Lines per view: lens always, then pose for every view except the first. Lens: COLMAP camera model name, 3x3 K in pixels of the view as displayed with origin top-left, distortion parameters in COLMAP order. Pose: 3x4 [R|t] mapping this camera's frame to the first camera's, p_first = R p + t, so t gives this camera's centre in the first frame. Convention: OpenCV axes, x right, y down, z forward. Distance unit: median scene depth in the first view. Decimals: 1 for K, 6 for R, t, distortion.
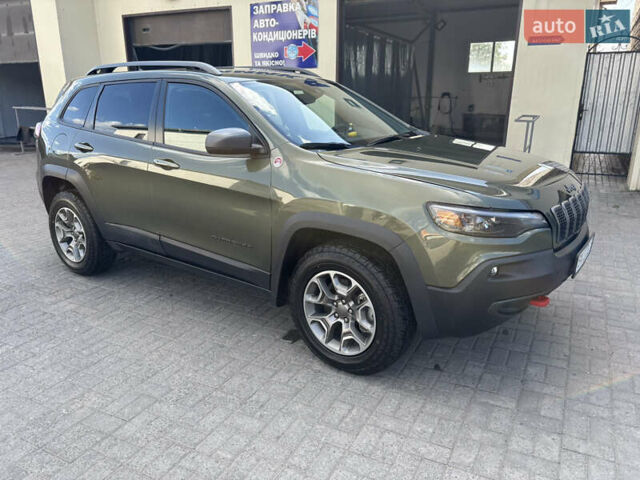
lens RADIAL K [[492.8, 0, 324.9], [0, 492.8, 238.1], [0, 0, 1]] dist [0.041670, -0.035592]
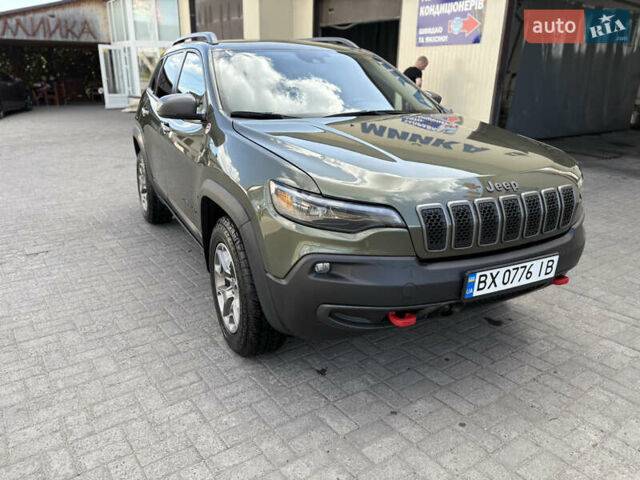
lens RADIAL K [[492.8, 0, 306.6], [0, 492.8, 244.5], [0, 0, 1]] dist [0.041670, -0.035592]
pose [[0.888209, 0.163646, -0.429307, 0.369449], [-0.144911, 0.986504, 0.076230, -0.018546], [0.435988, -0.005497, 0.899936, 0.125416]]
